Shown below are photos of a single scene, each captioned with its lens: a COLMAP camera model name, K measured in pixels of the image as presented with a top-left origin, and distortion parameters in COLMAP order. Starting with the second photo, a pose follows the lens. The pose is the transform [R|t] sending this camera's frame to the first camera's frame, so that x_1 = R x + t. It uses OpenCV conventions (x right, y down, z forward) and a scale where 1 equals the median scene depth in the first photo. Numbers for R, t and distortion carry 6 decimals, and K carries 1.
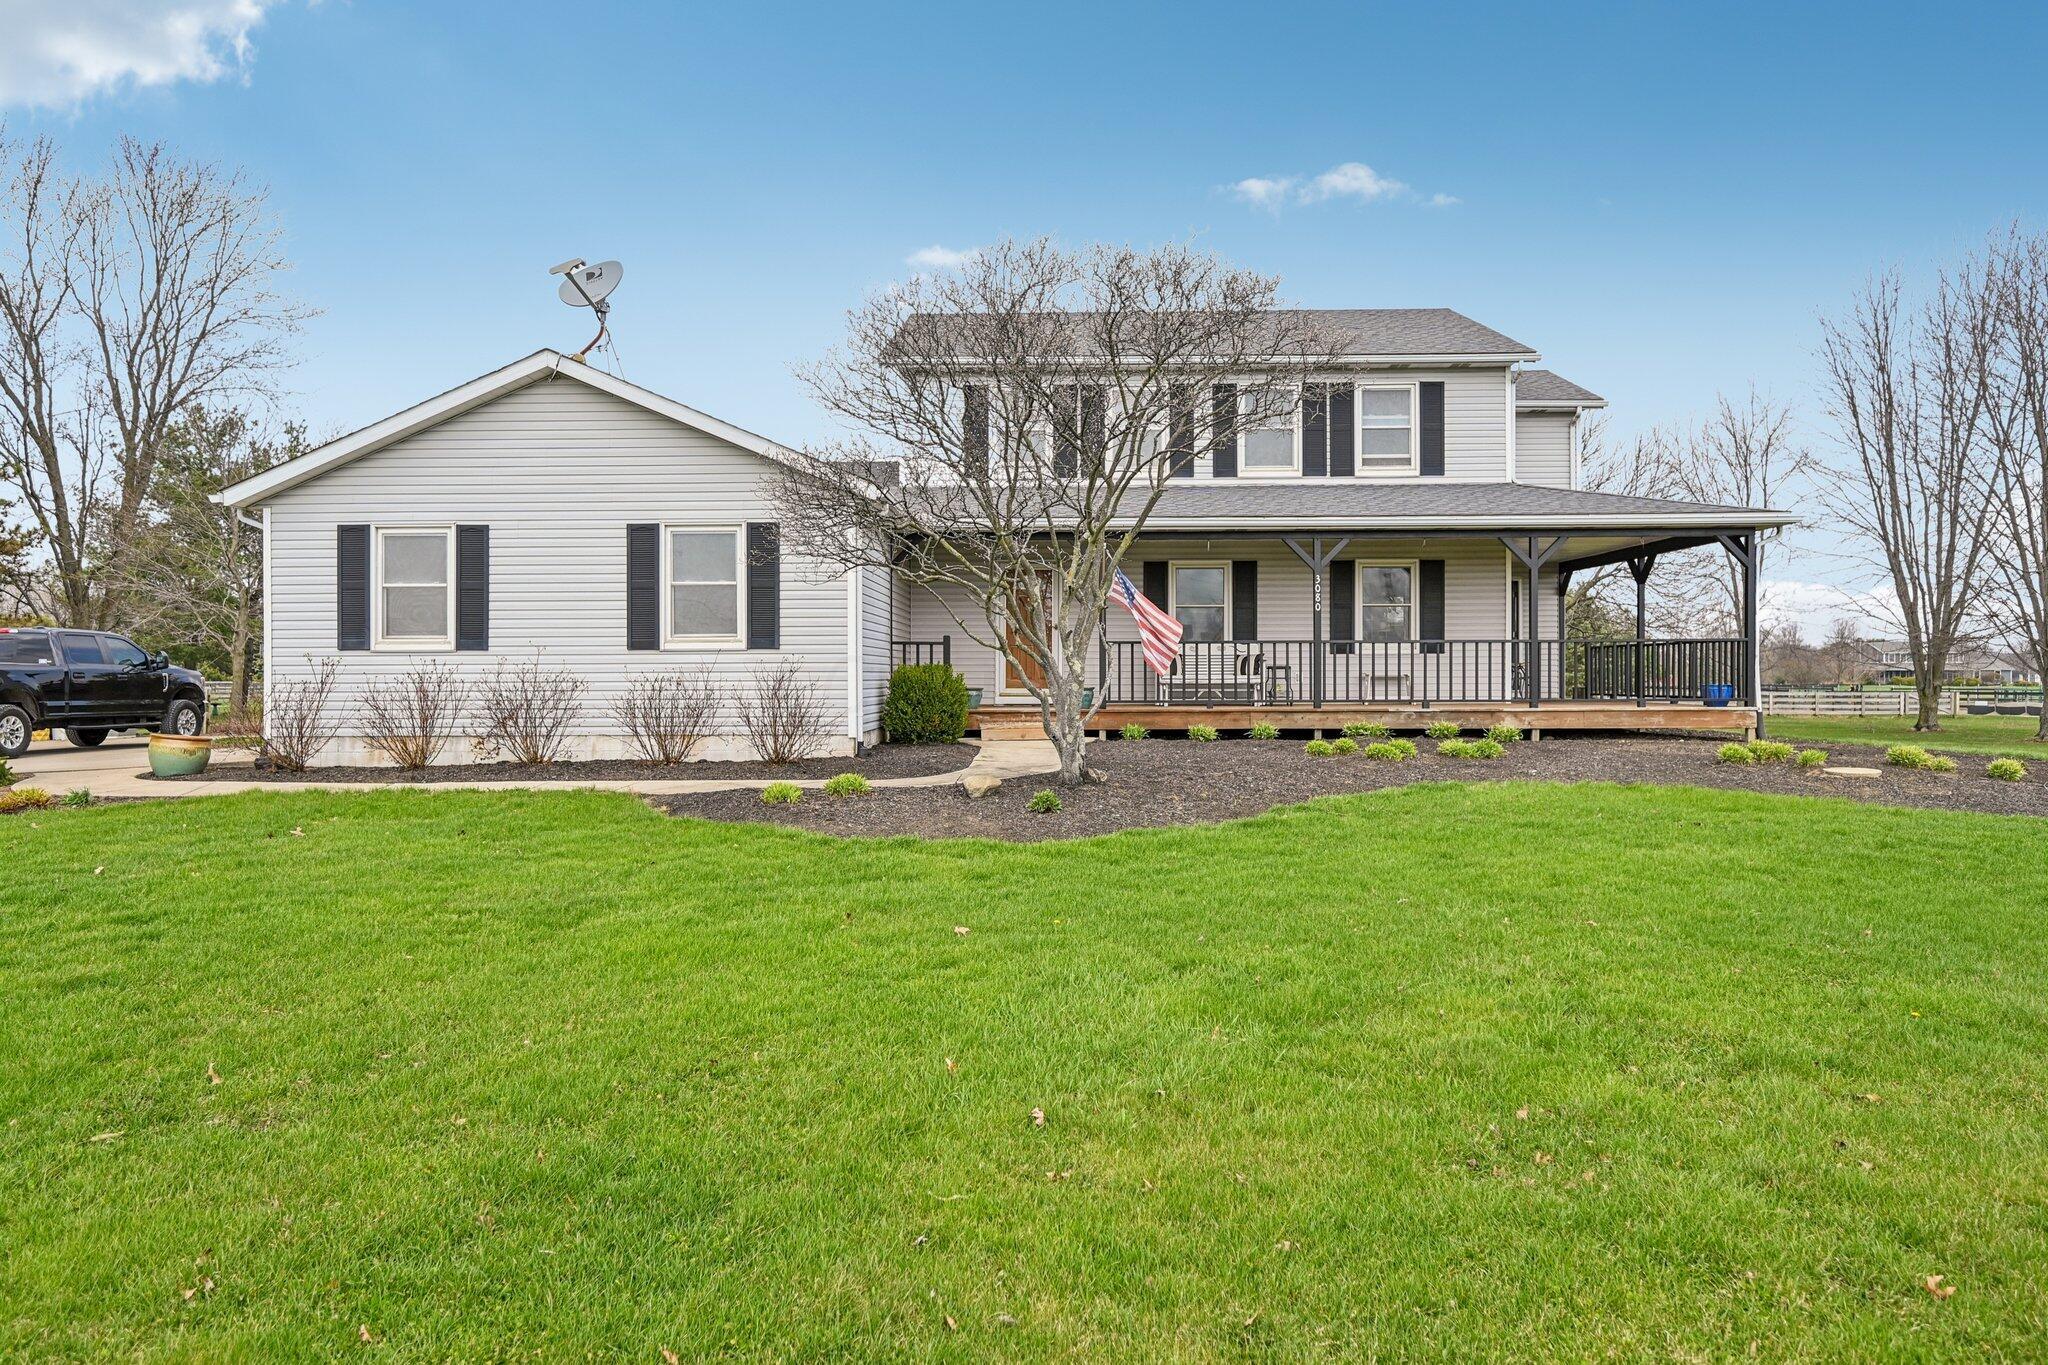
lens RADIAL K [[1313.2, 0, 1024.9], [0, 1313.2, 683.1], [0, 0, 1]] dist [-0.008640, -0.001188]
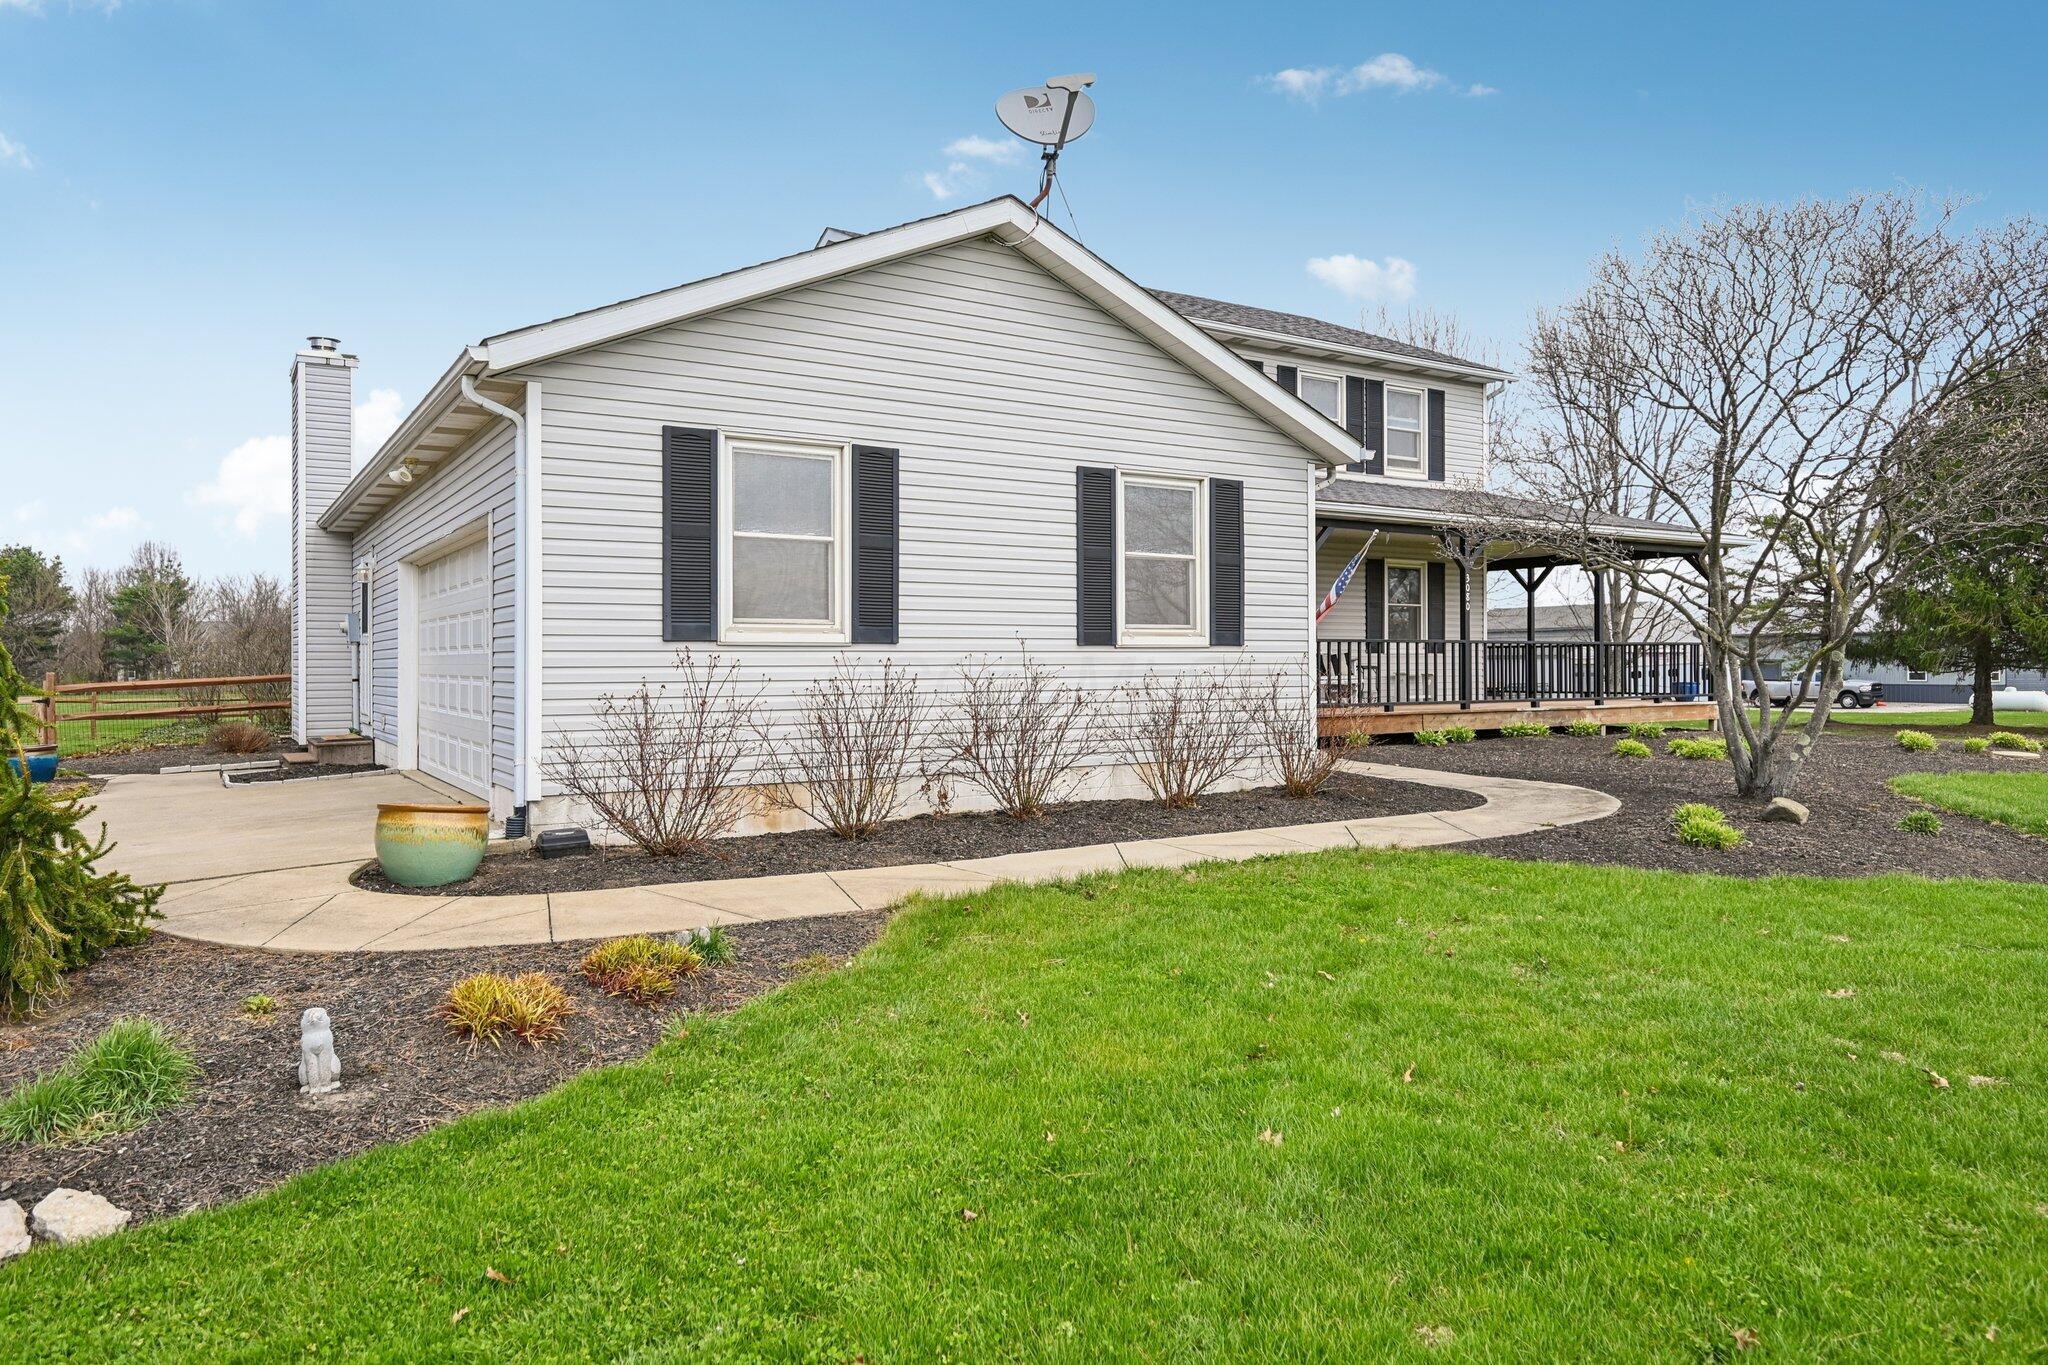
lens RADIAL K [[1313.2, 0, 1023.7], [0, 1313.2, 674.2], [0, 0, 1]] dist [-0.008640, -0.001188]
pose [[0.838940, -0.003691, 0.544212, -0.704181], [0.005236, 0.999985, -0.001291, -0.008917], [-0.544199, 0.003932, 0.838947, 0.423392]]
